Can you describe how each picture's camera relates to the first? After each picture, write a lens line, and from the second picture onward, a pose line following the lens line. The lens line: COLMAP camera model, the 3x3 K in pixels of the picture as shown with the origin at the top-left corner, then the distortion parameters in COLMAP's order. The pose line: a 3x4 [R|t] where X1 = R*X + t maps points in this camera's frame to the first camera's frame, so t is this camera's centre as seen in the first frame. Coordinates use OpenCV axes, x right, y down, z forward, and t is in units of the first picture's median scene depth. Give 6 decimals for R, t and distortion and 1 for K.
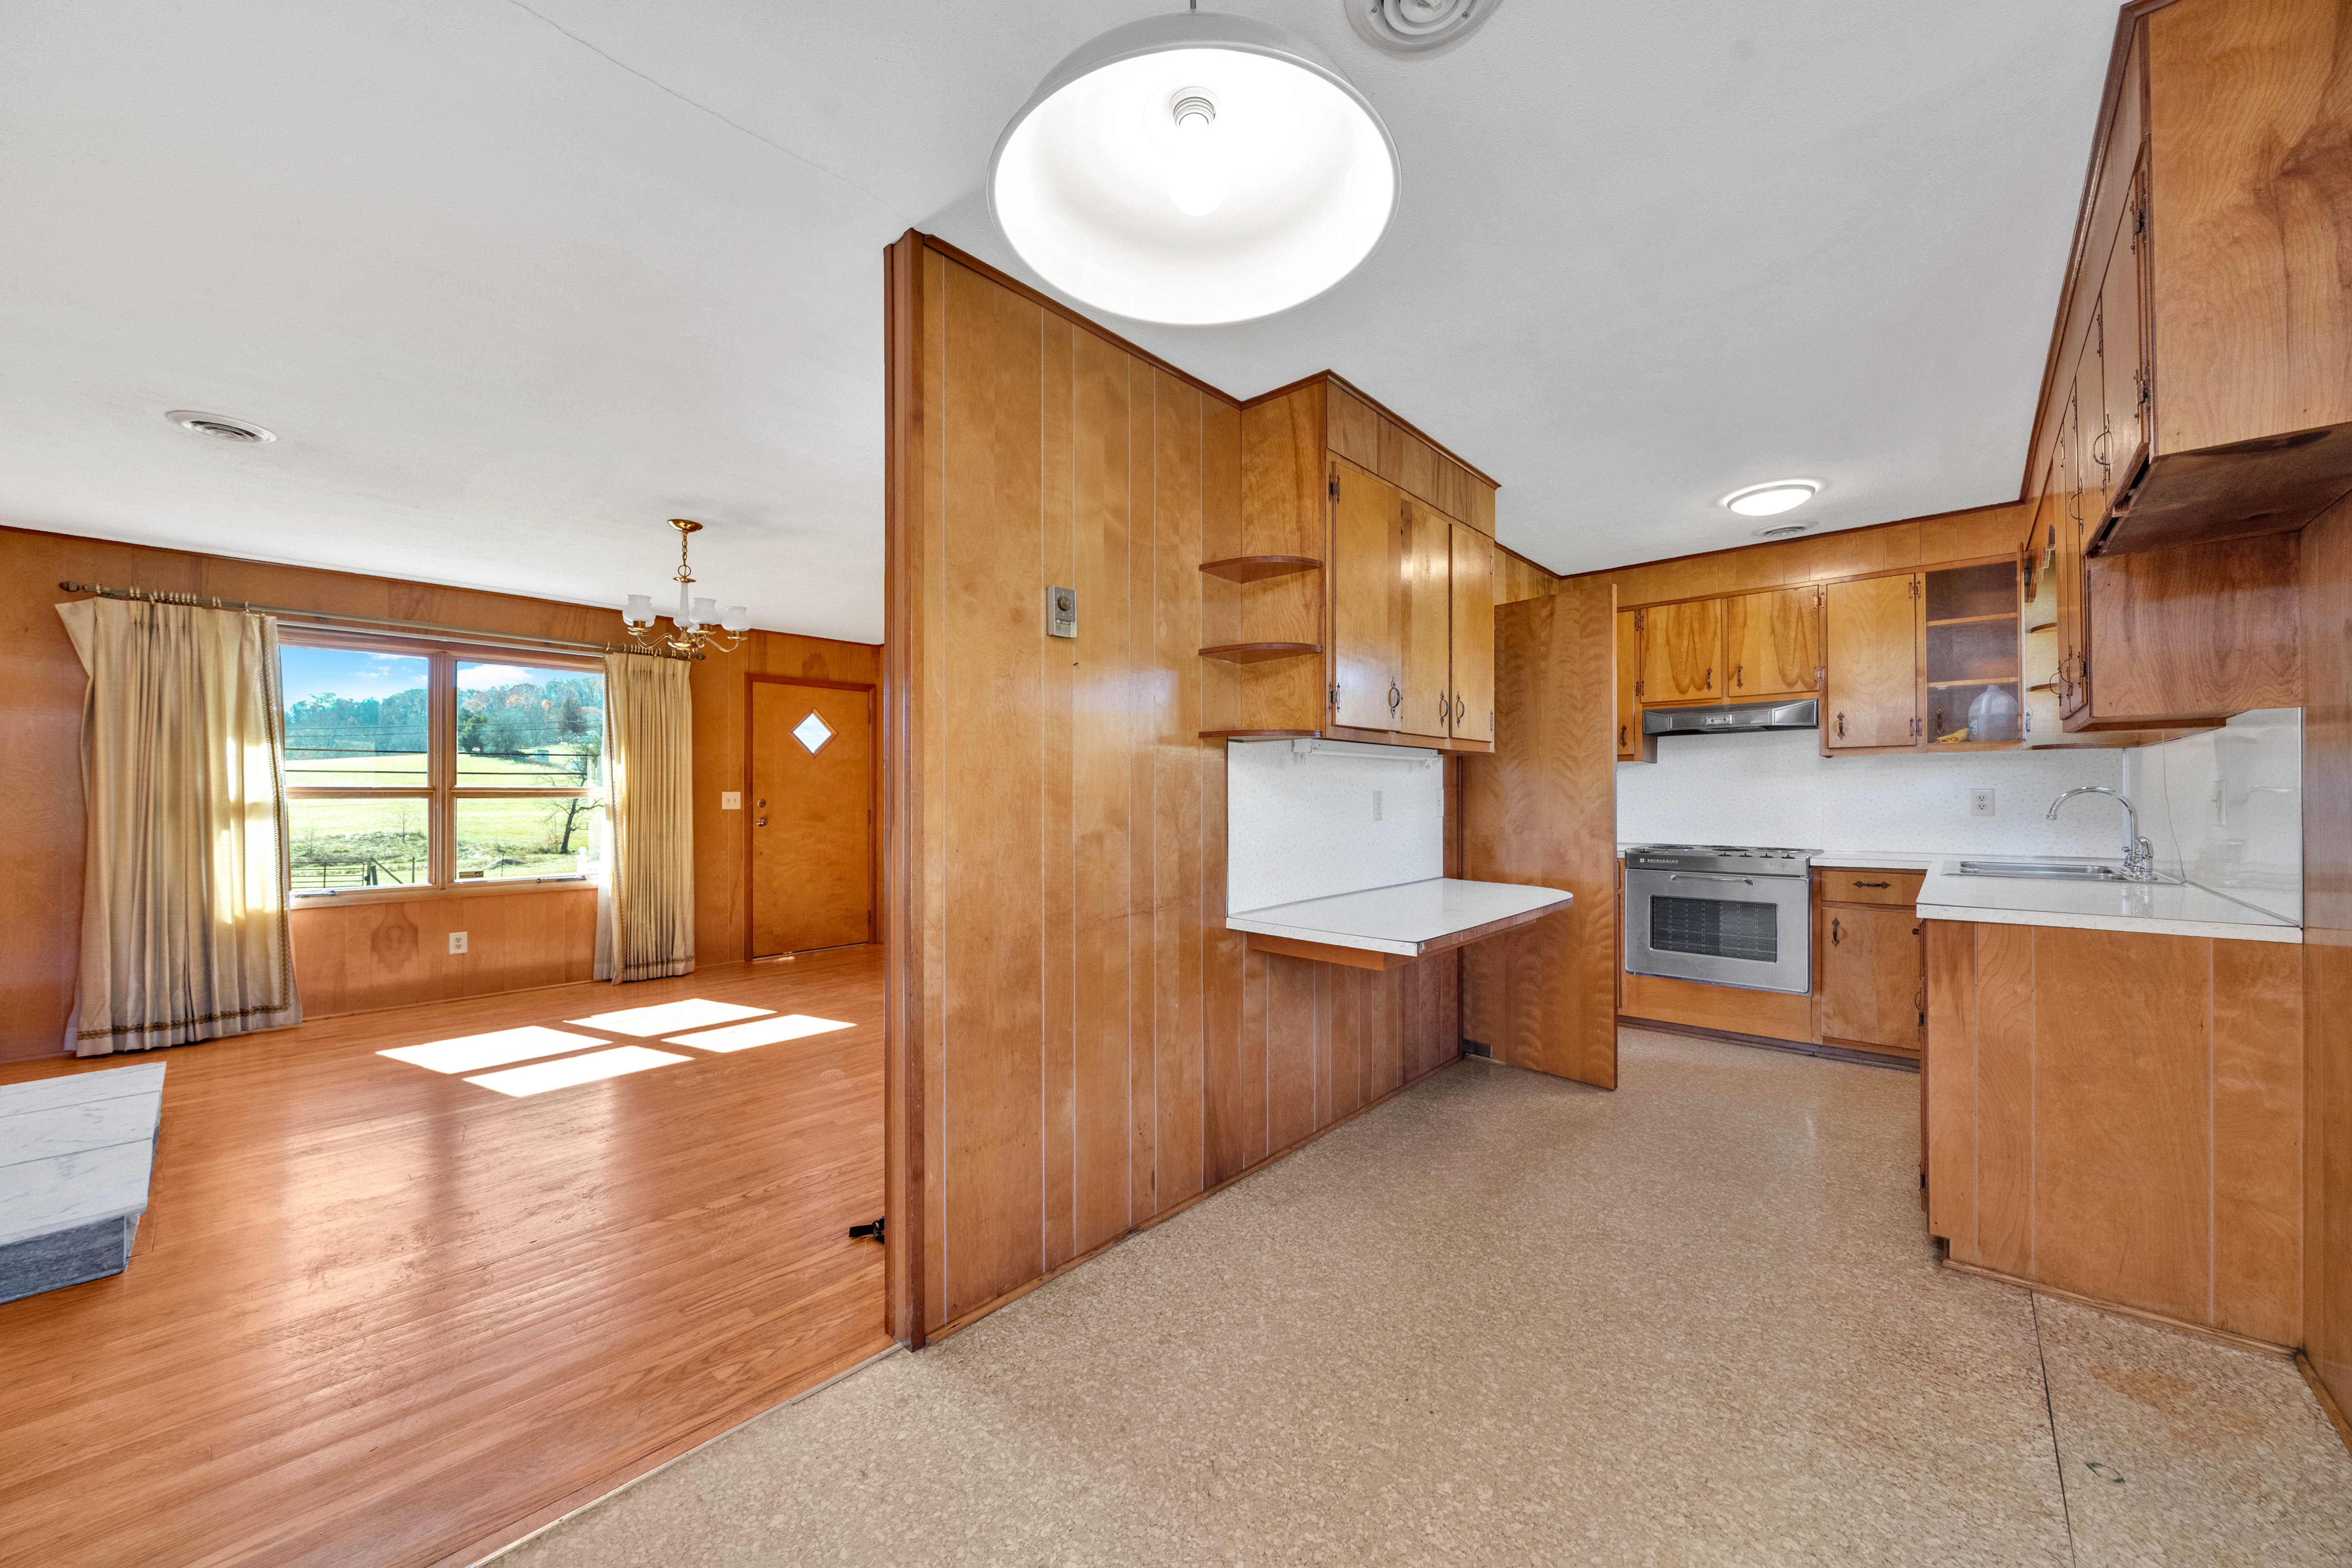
lens RADIAL K [[906.5, 0, 1218.4], [0, 906.5, 782.0], [0, 0, 1]] dist [-0.000473, 0.000139]
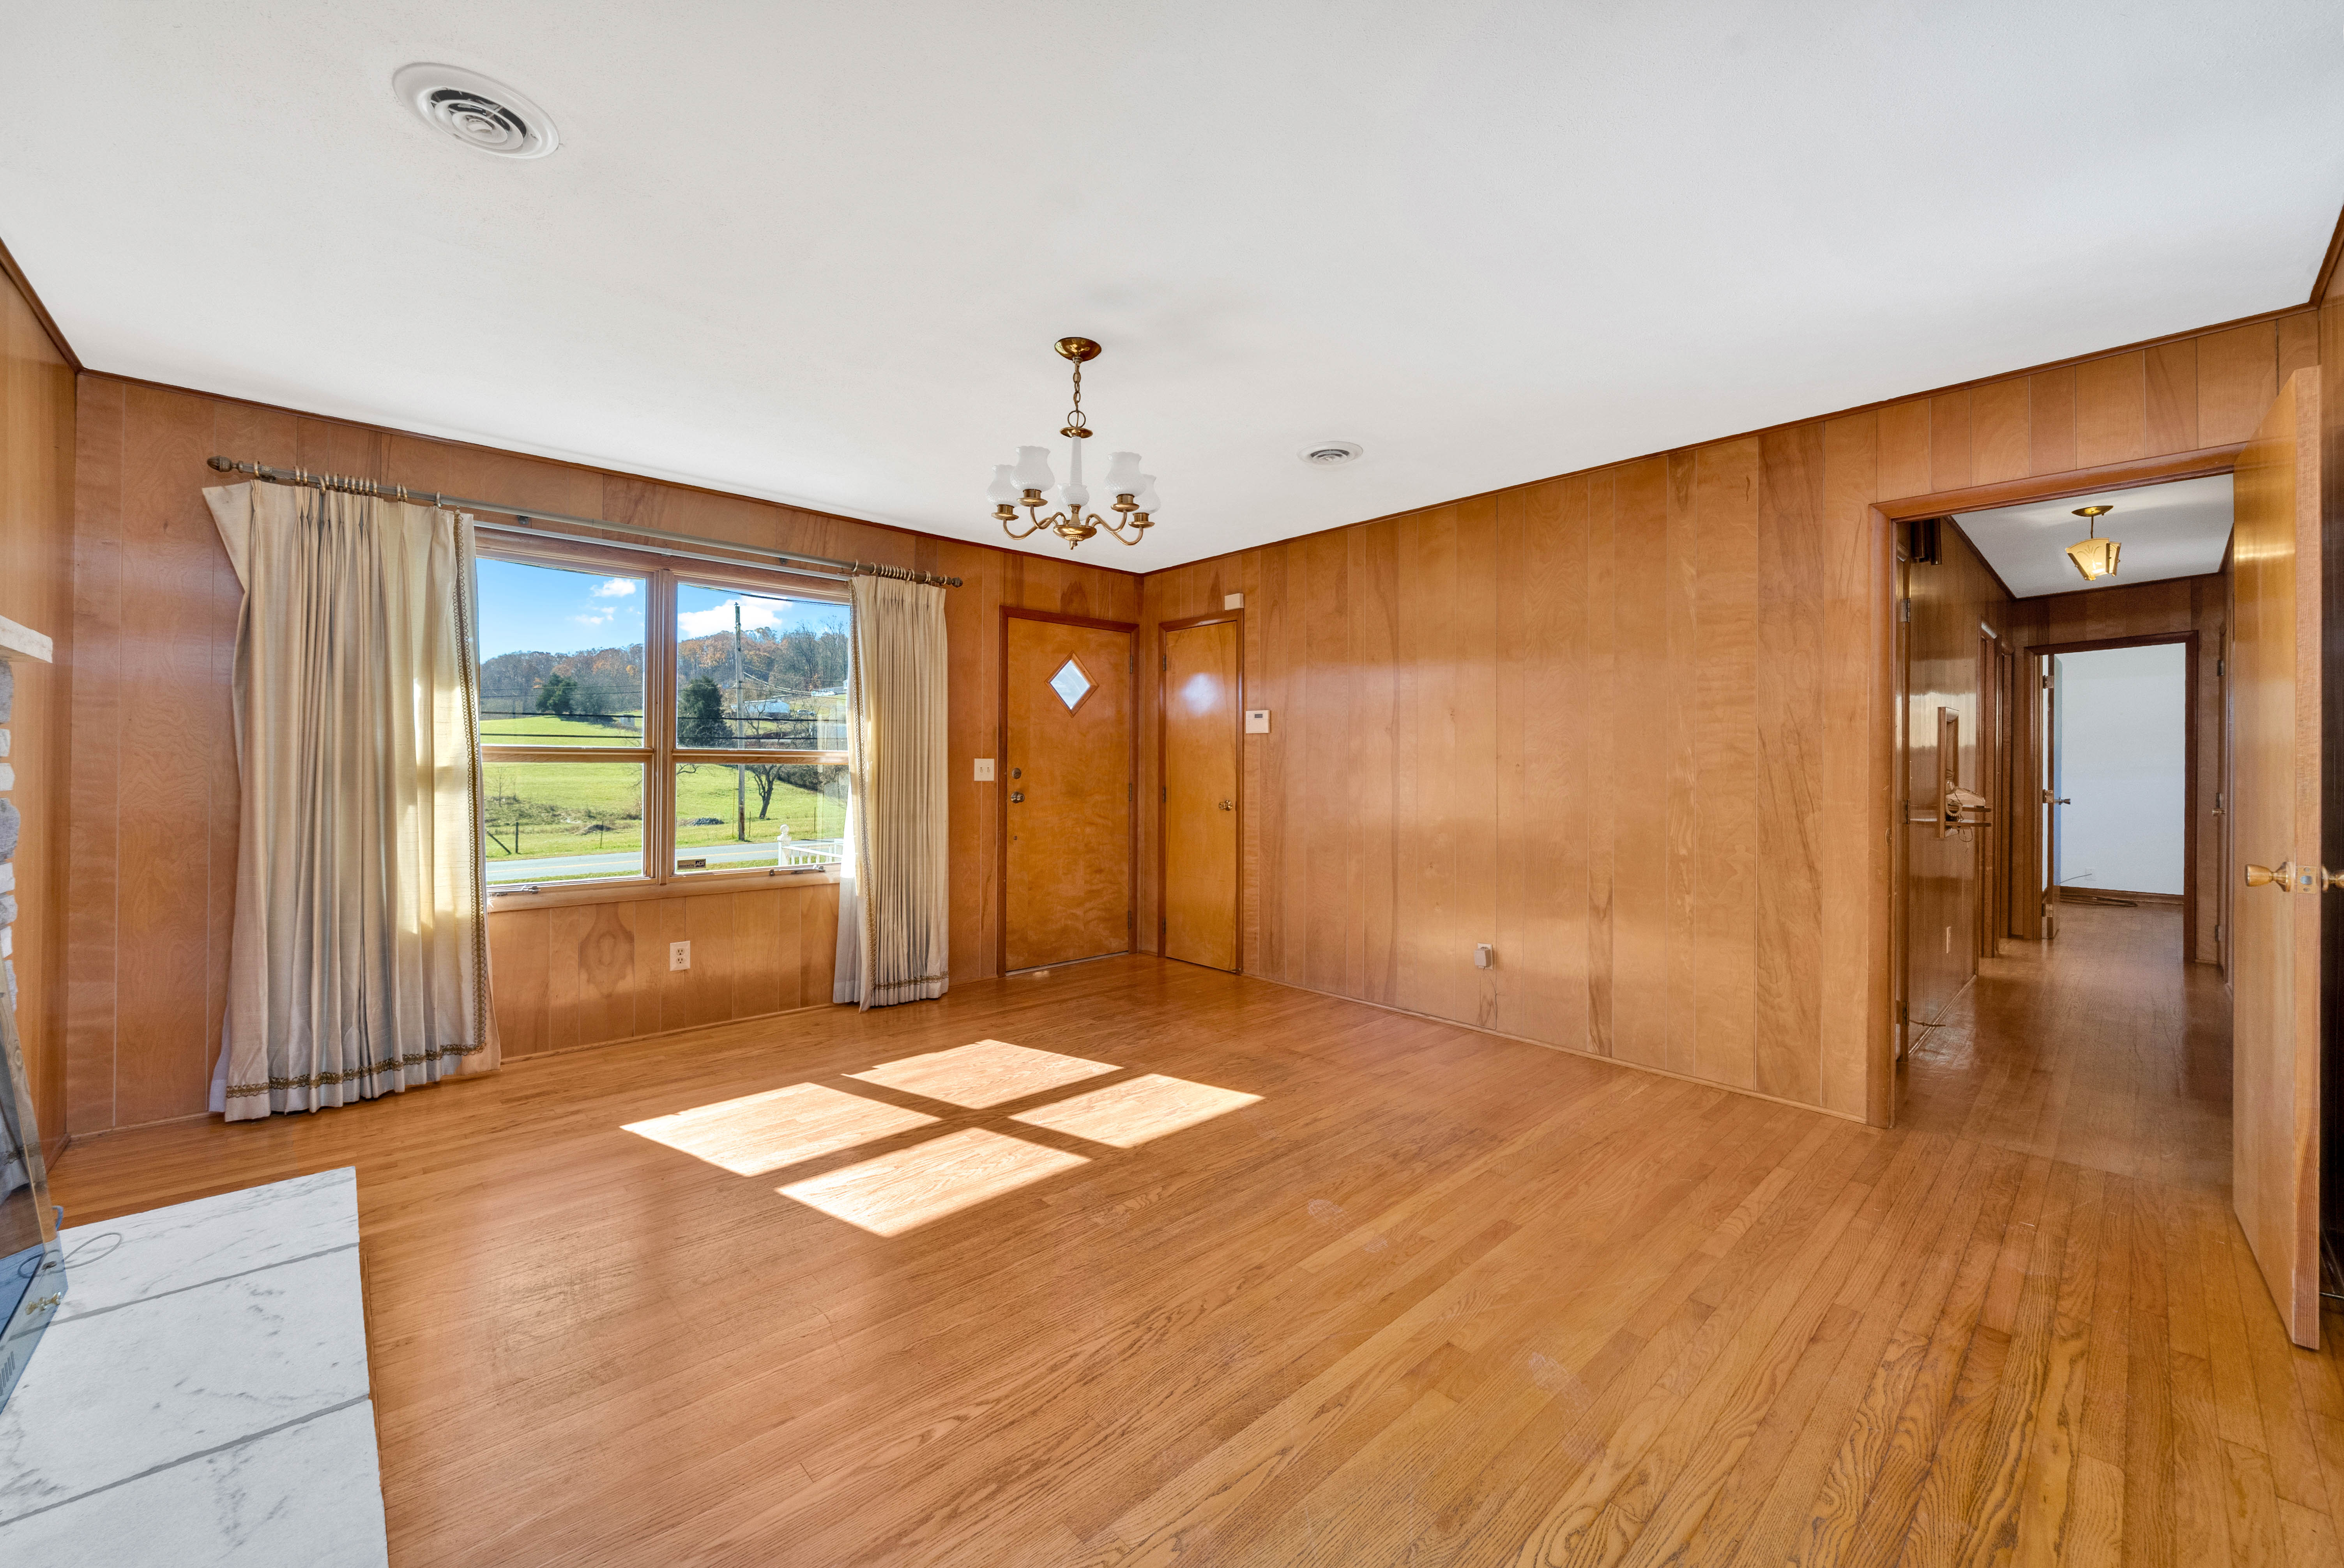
lens RADIAL K [[903.4, 0, 1165.3], [0, 903.4, 752.7], [0, 0, 1]] dist [-0.000473, 0.000139]
pose [[0.996408, 0.008703, -0.084228, -0.409510], [-0.008662, 0.999962, 0.000853, 0.005067], [0.084232, -0.000120, 0.996446, 0.311894]]
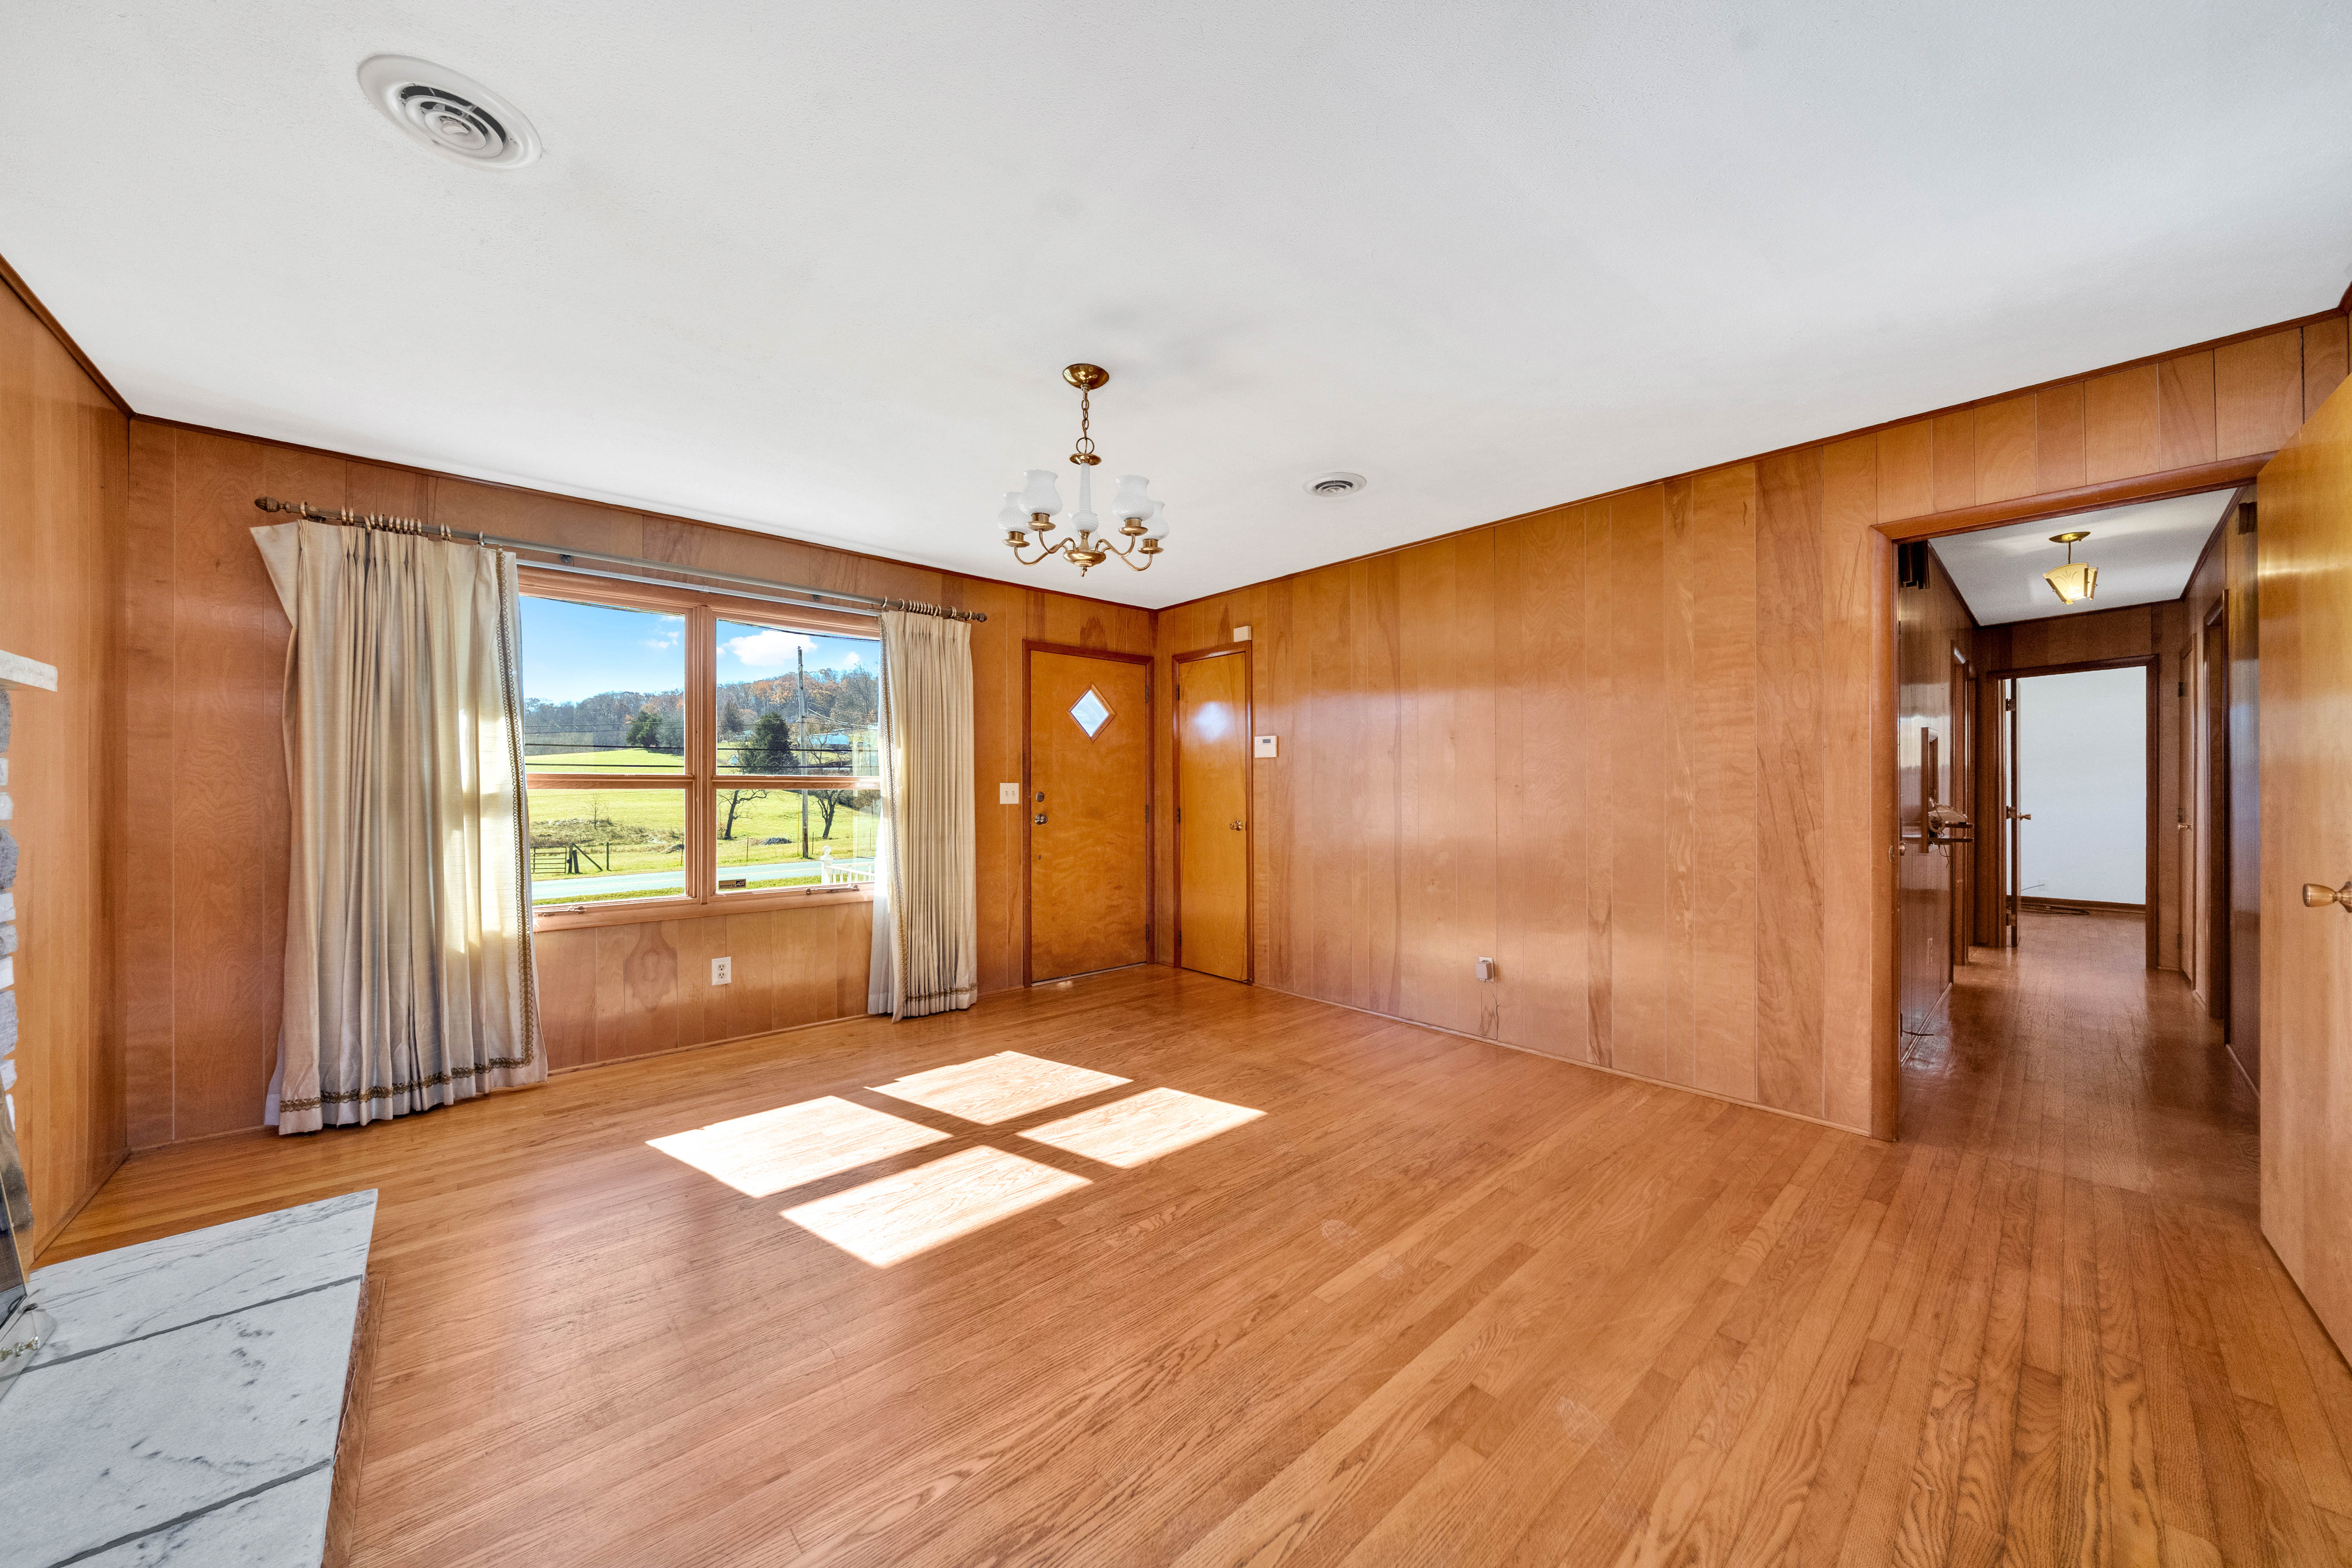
lens RADIAL K [[797.1, 0, 1169.7], [0, 797.1, 781.4], [0, 0, 1]] dist [-0.000823, -0.000579]
pose [[0.994983, 0.002478, -0.100010, -0.410780], [-0.001919, 0.999982, 0.005687, 0.006405], [0.100023, -0.005467, 0.994970, 0.374126]]
